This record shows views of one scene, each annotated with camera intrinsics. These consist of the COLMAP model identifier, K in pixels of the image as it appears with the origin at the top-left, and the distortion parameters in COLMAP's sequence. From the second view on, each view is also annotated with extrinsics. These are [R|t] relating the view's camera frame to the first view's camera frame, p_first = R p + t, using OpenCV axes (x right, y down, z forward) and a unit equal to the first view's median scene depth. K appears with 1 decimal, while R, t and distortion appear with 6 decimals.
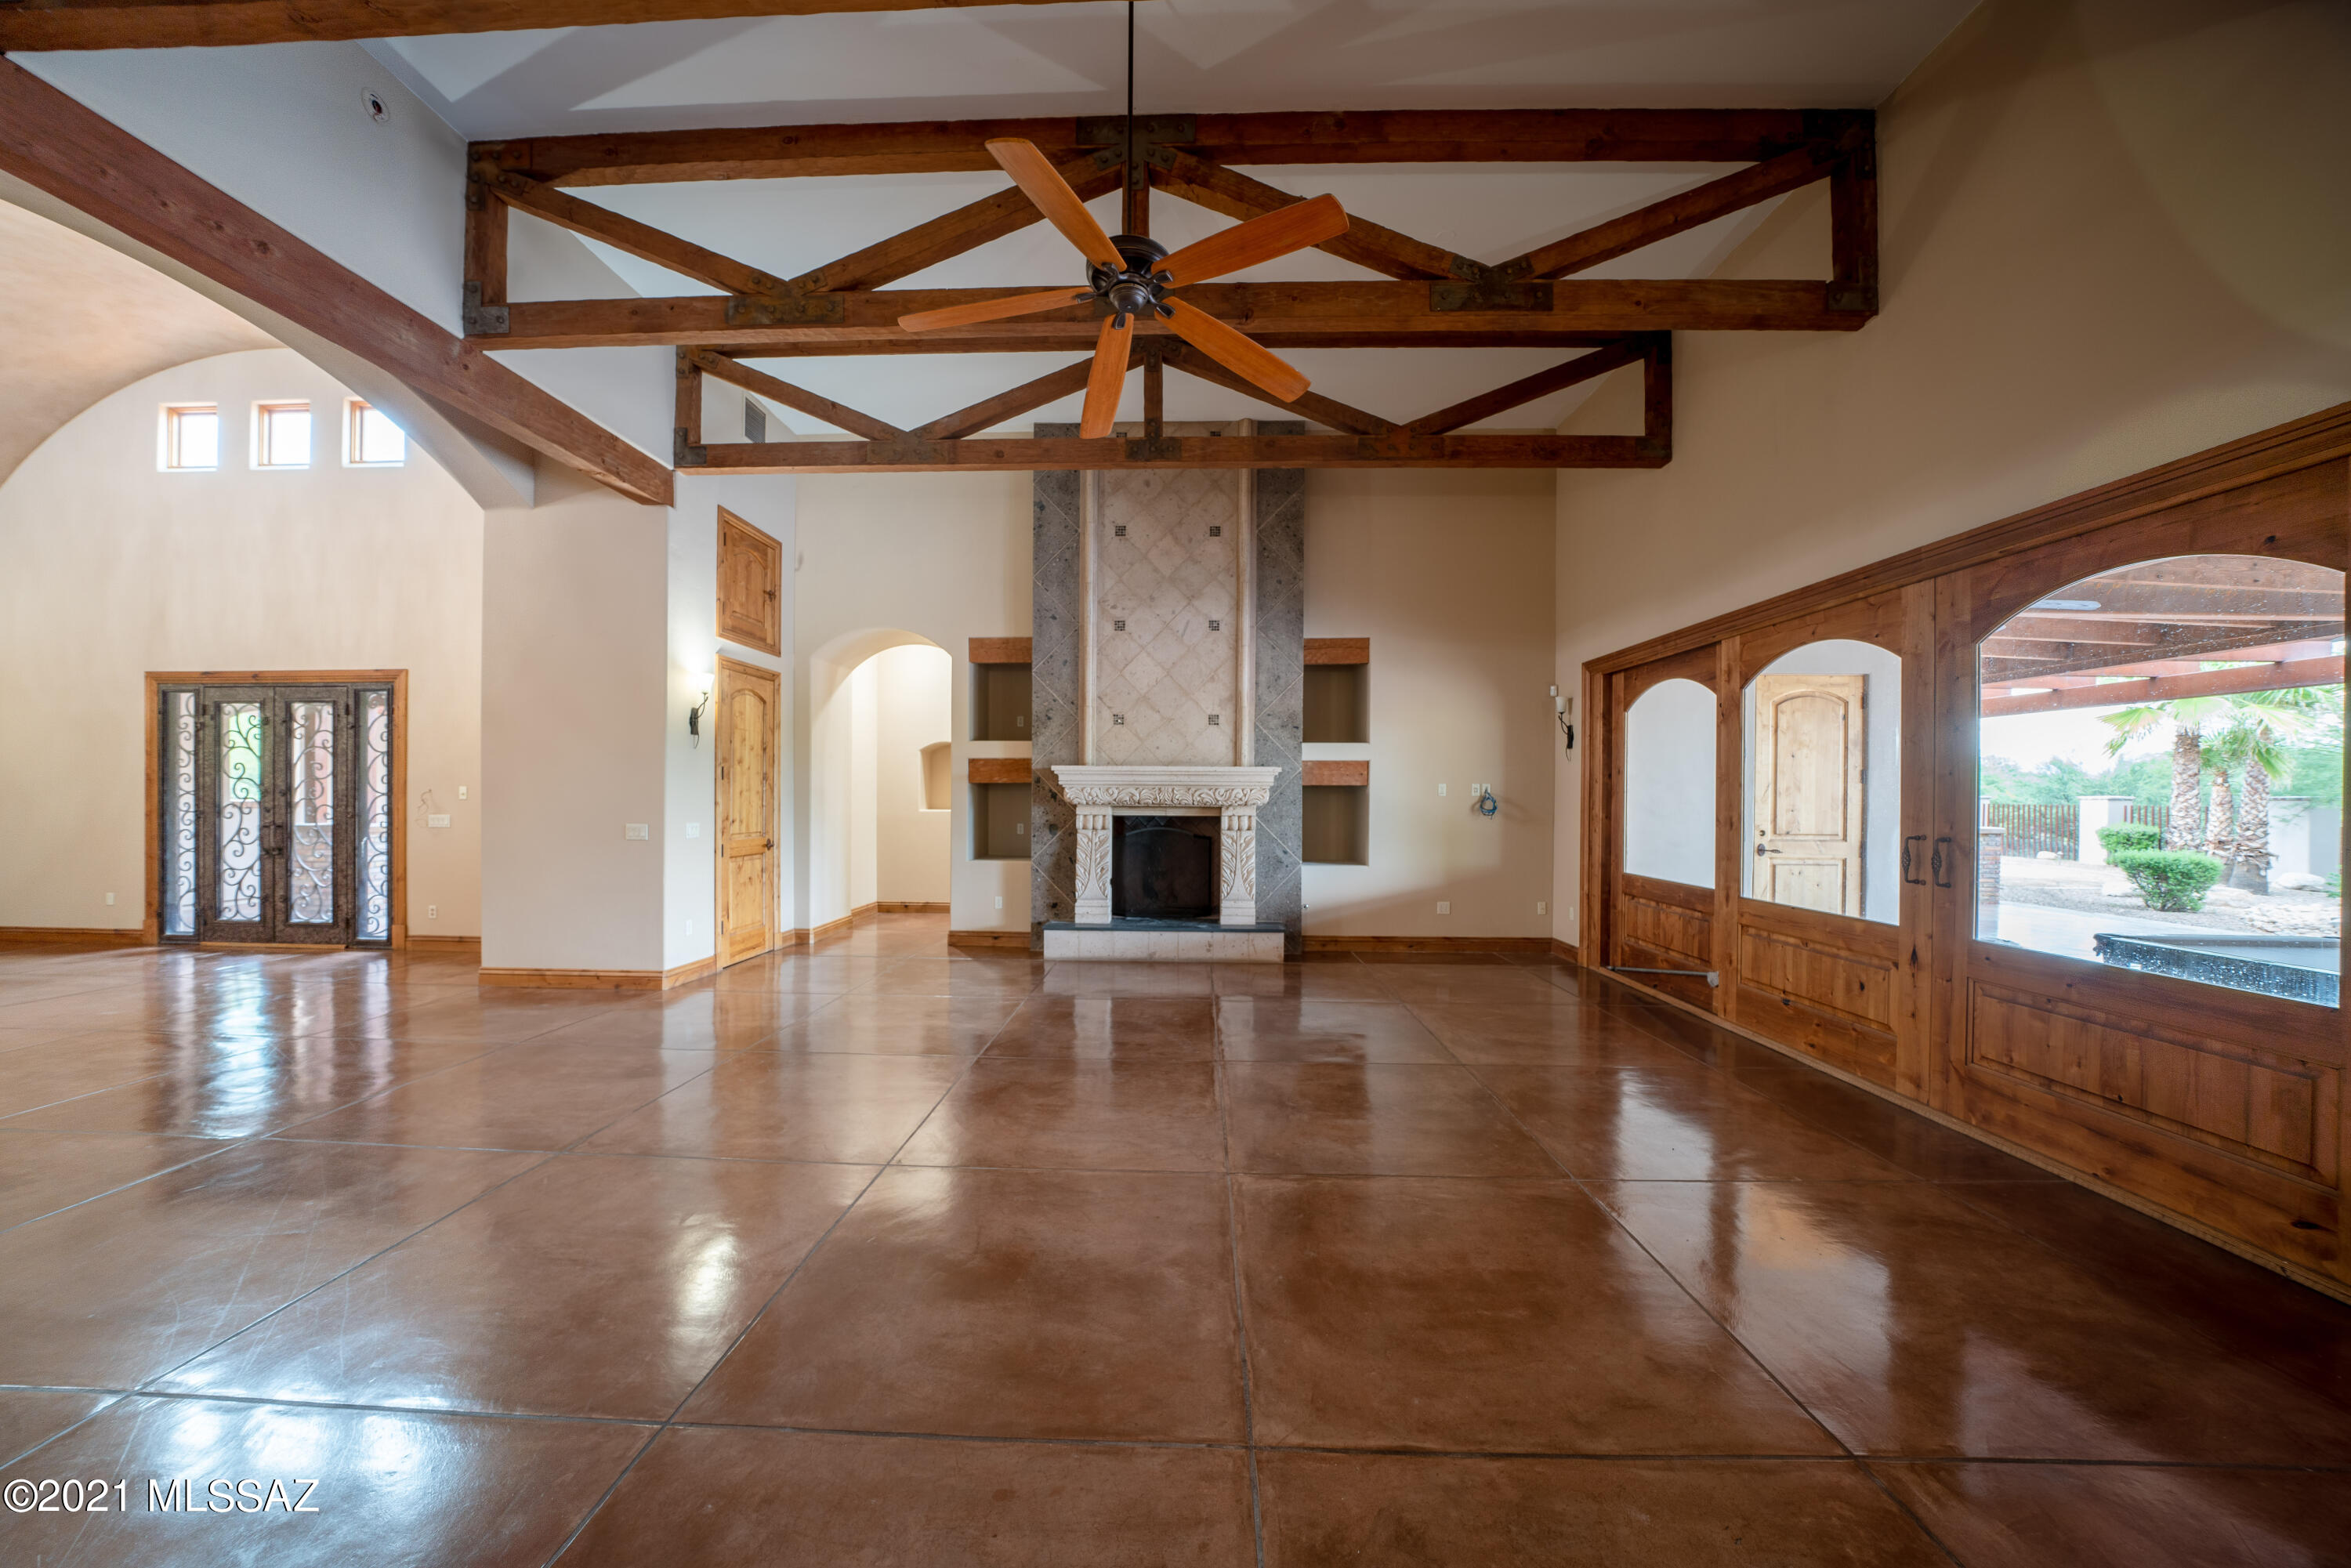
lens RADIAL K [[814.8, 0, 1170.7], [0, 814.8, 803.3], [0, 0, 1]] dist [-0.024682, 0.002576]
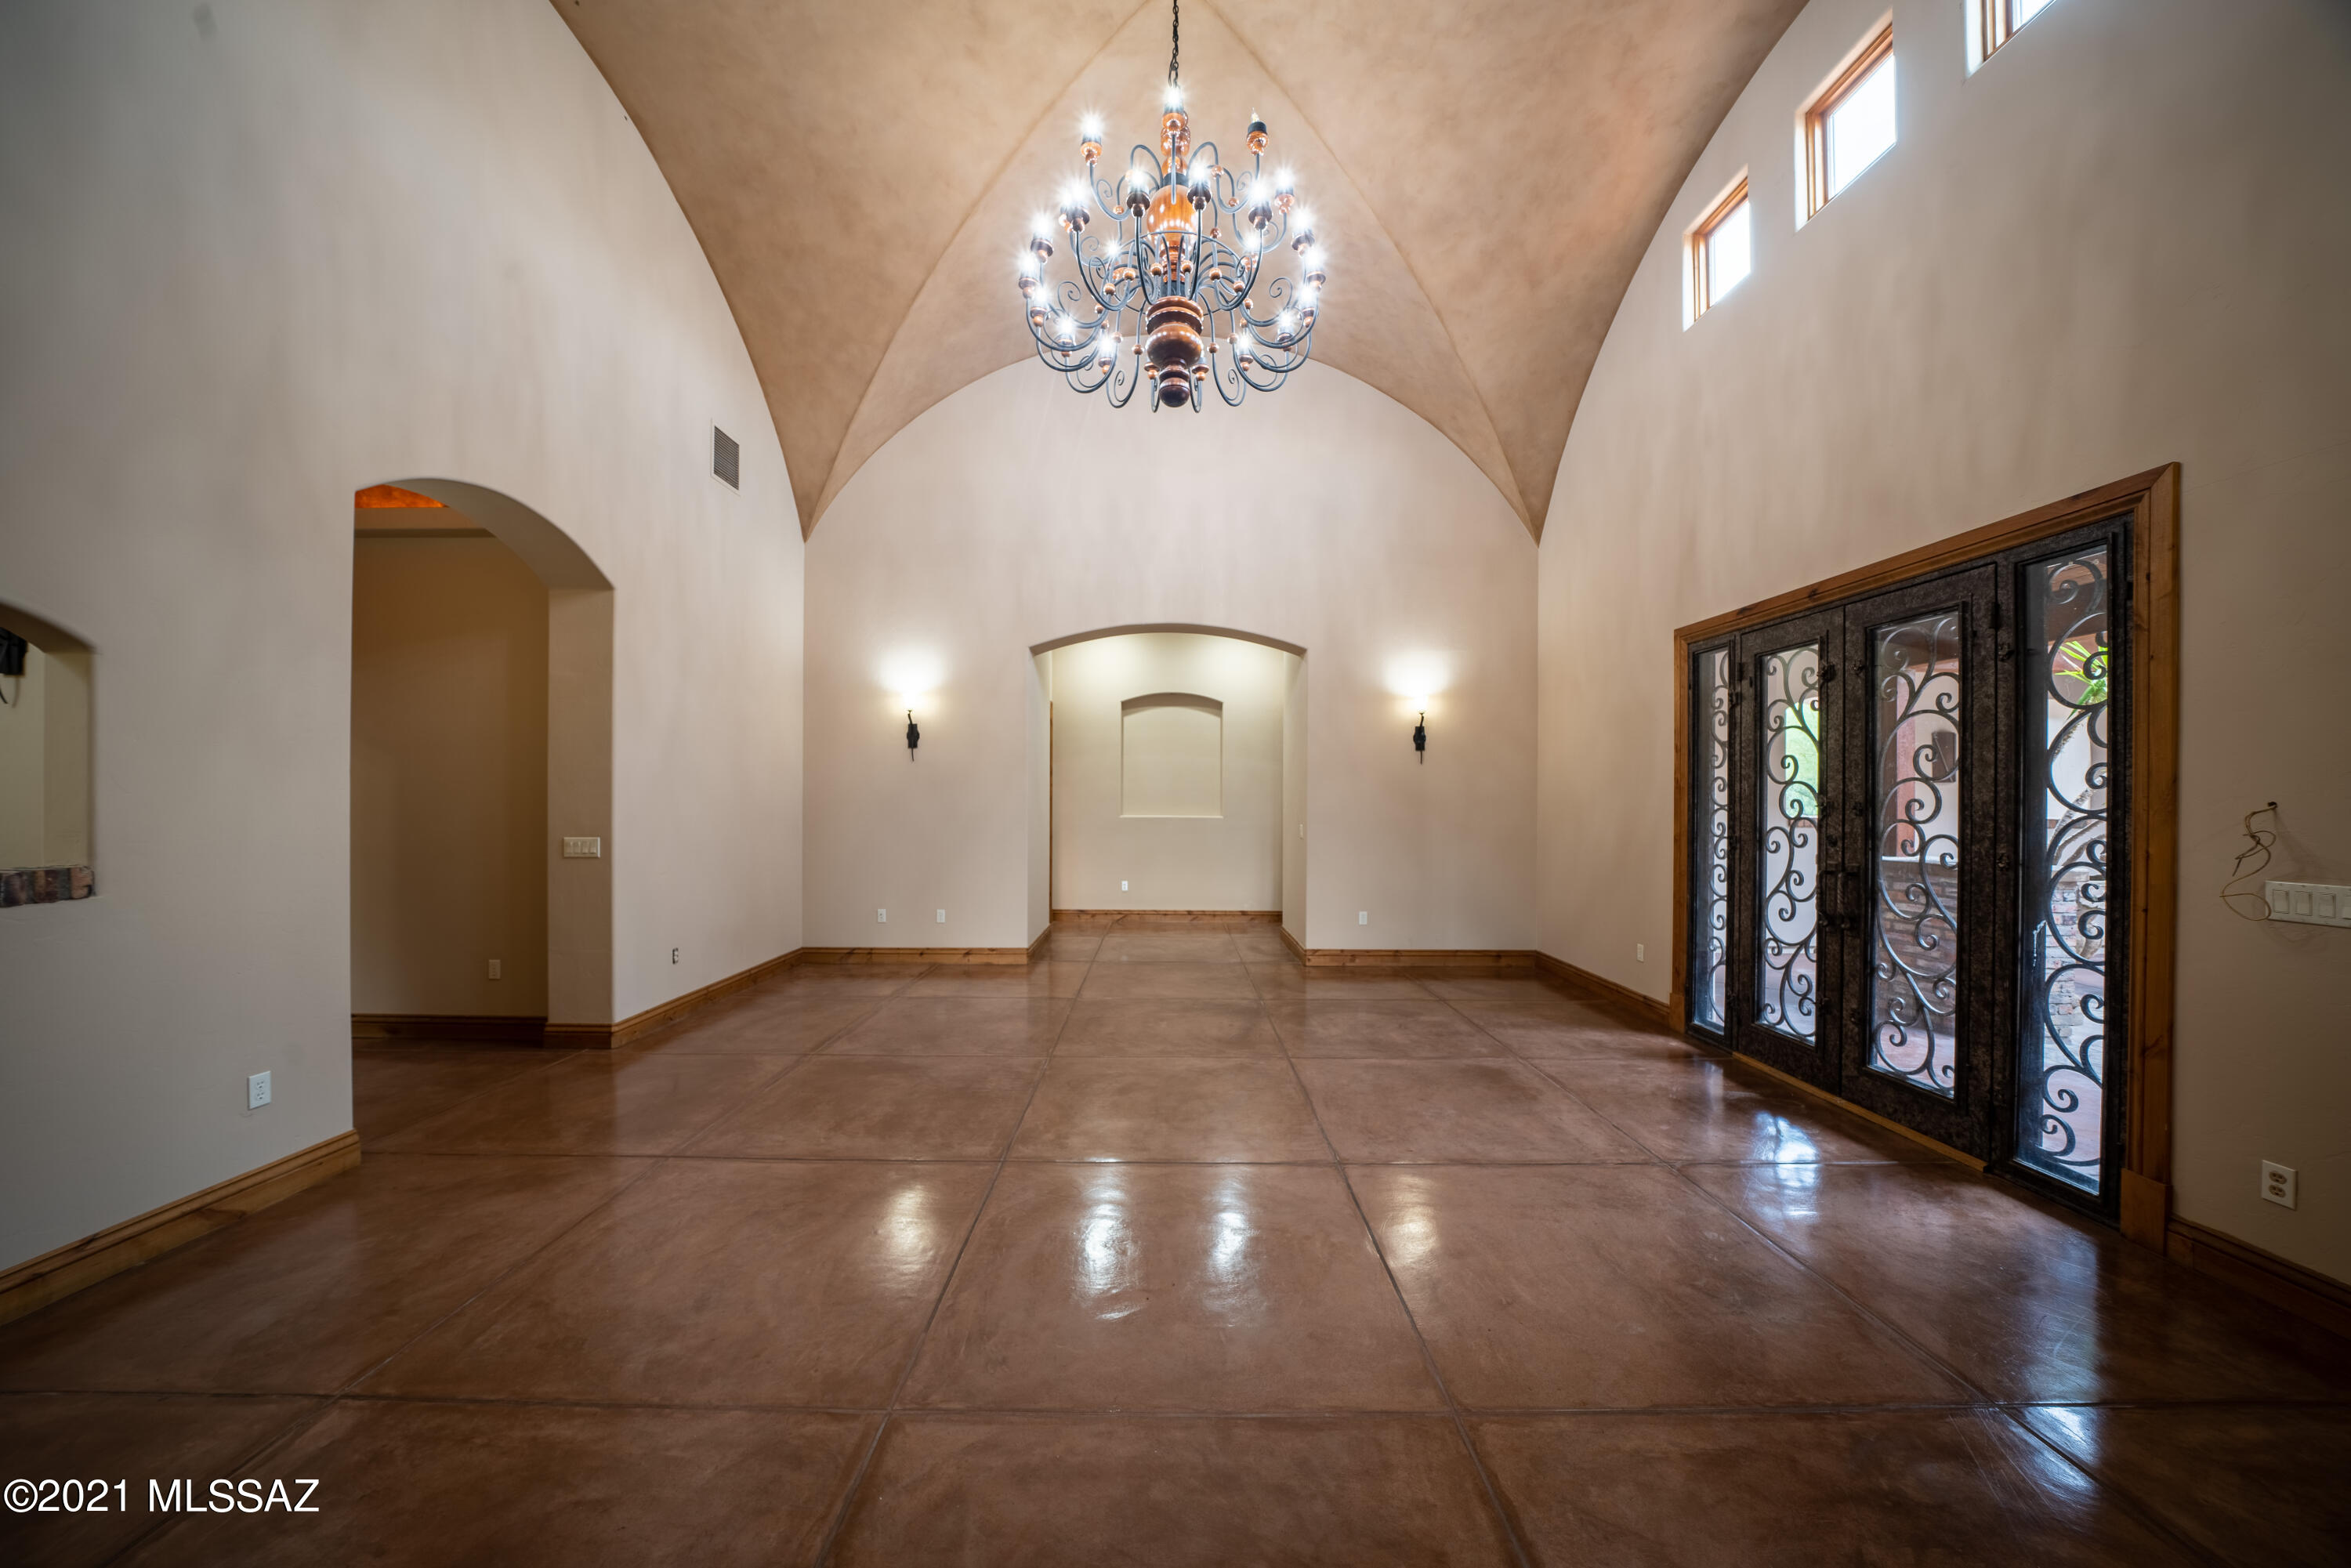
lens RADIAL K [[814.8, 0, 1170.4], [0, 814.8, 802.2], [0, 0, 1]] dist [-0.024682, 0.002576]
pose [[0.038723, -0.002139, -0.999248, -0.616479], [-0.007550, 0.999969, -0.002434, -0.012896], [0.999221, 0.007639, 0.038705, 0.532704]]
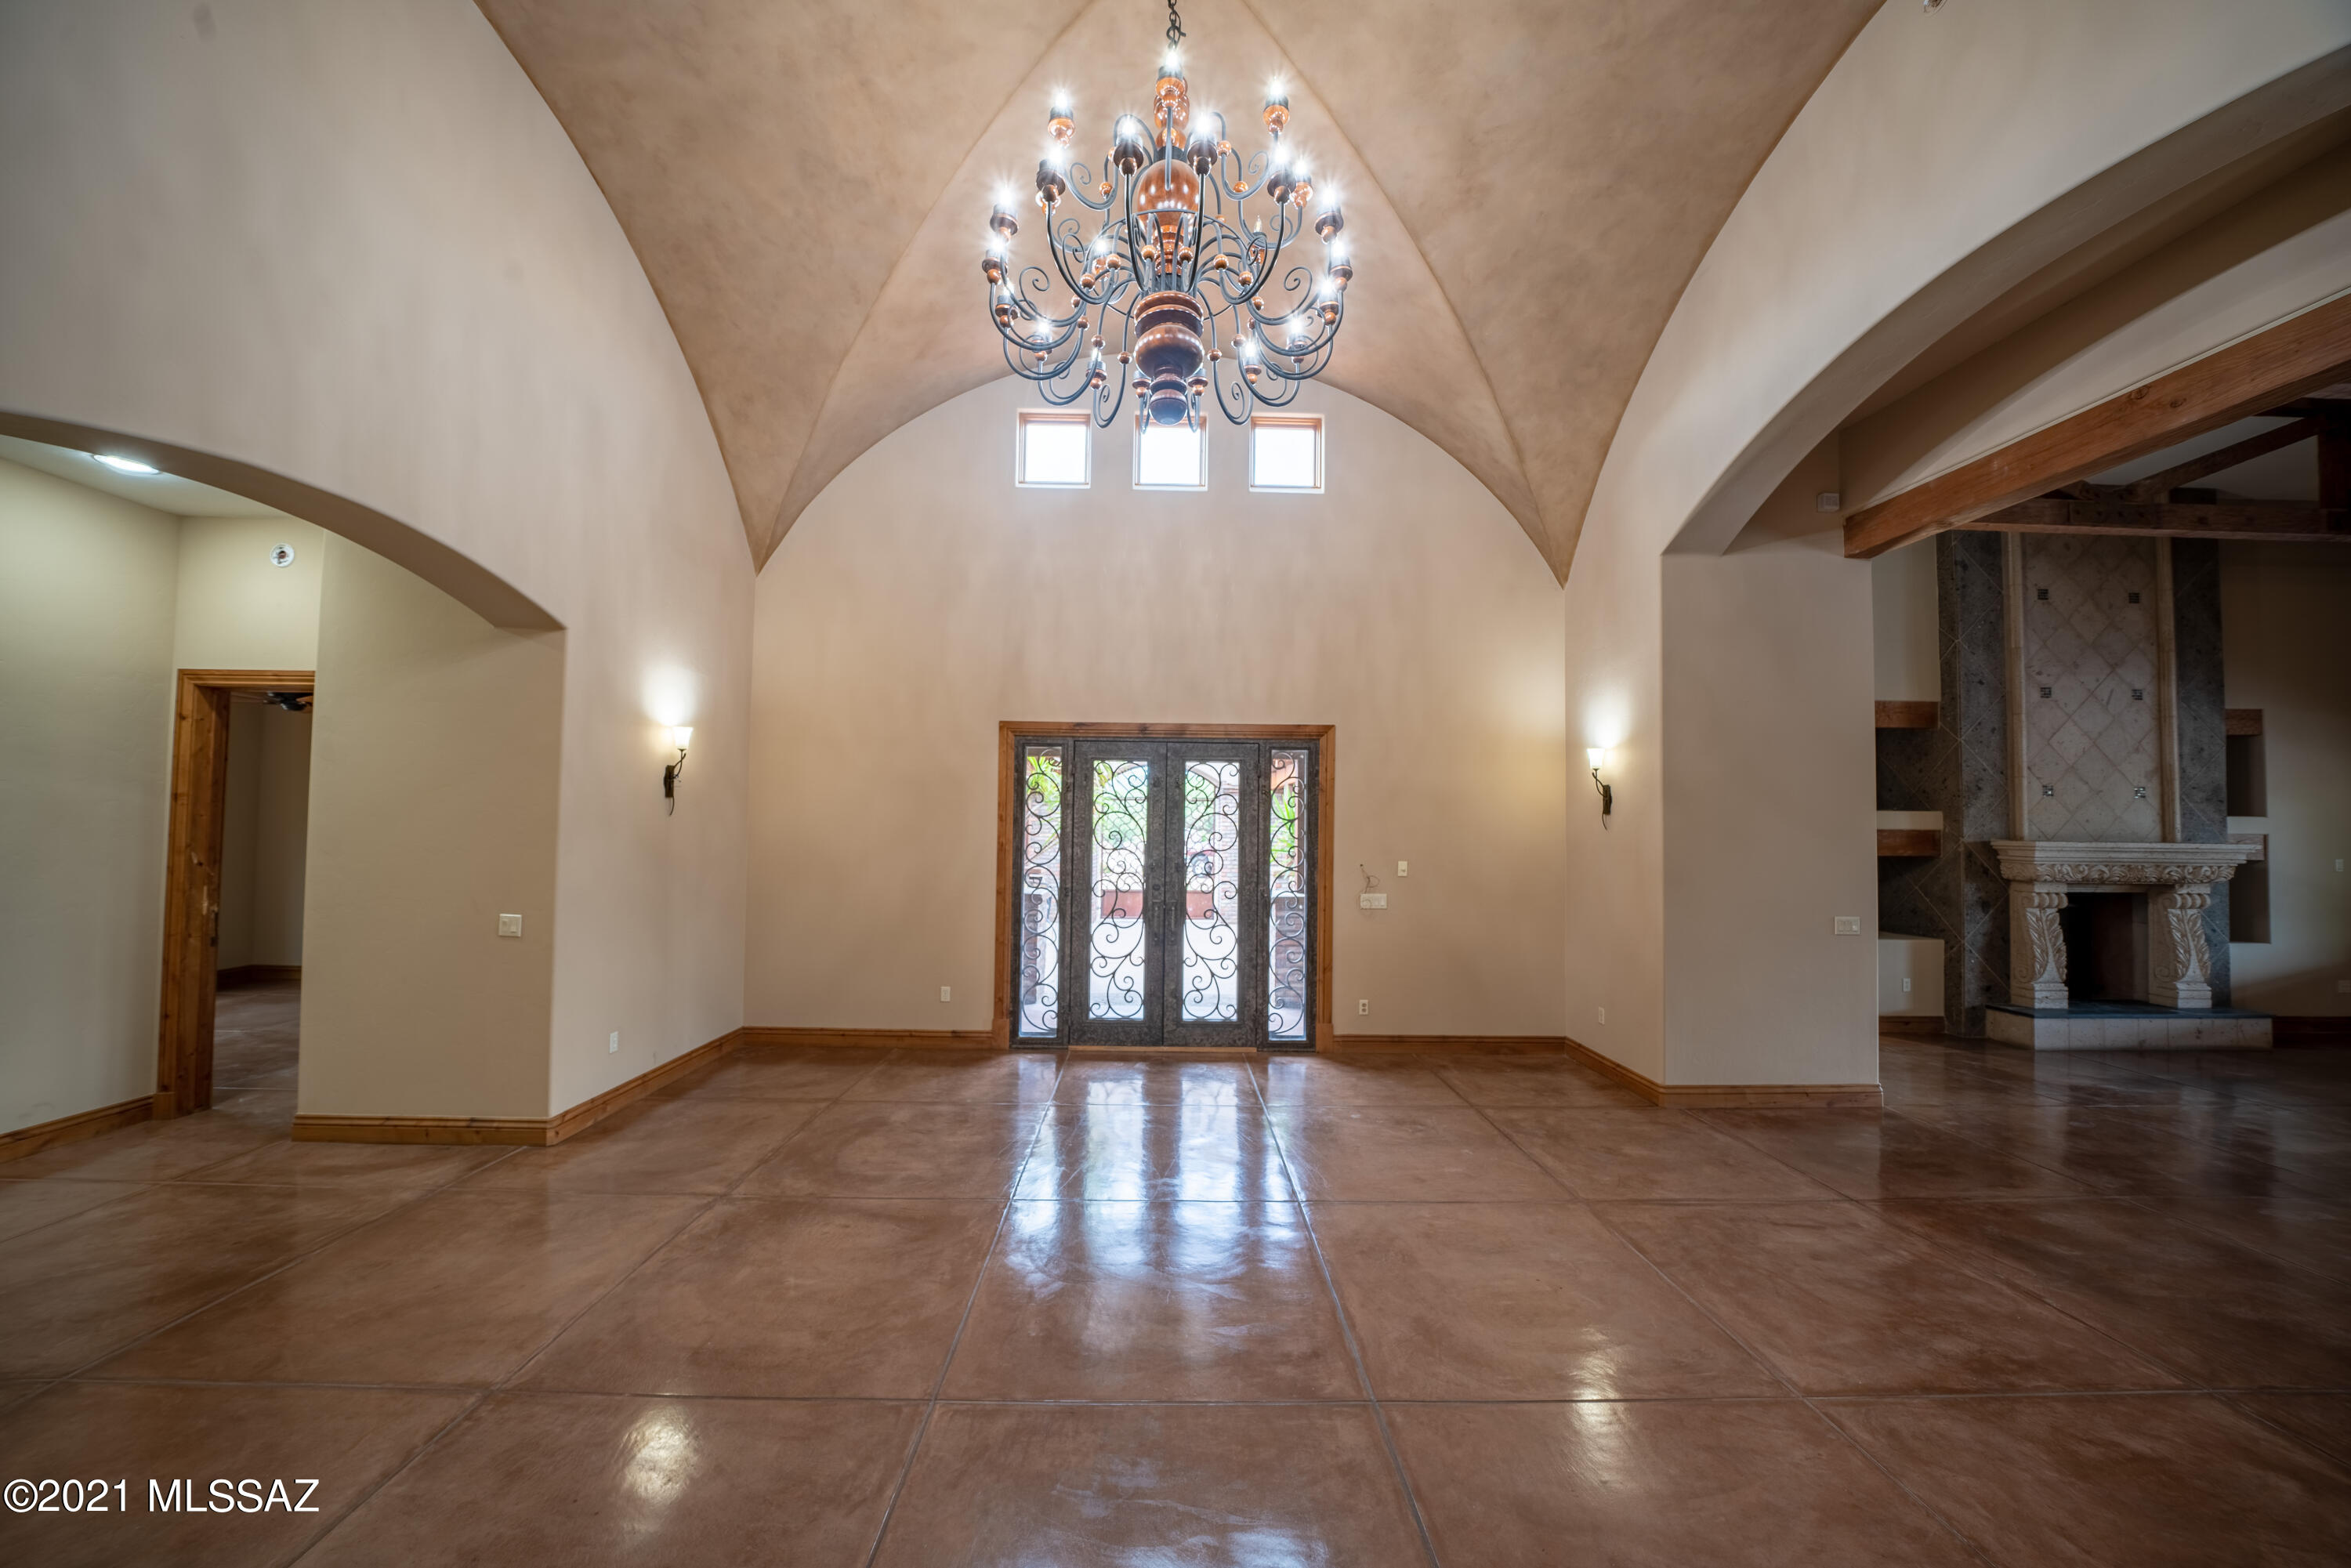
lens RADIAL K [[814.8, 0, 1165.3], [0, 814.8, 797.6], [0, 0, 1]] dist [-0.024682, 0.002576]
pose [[0.998874, 0.008915, 0.046590, -1.159946], [-0.007120, 0.999232, -0.038543, -0.053214], [-0.046898, 0.038168, 0.998170, 0.127736]]
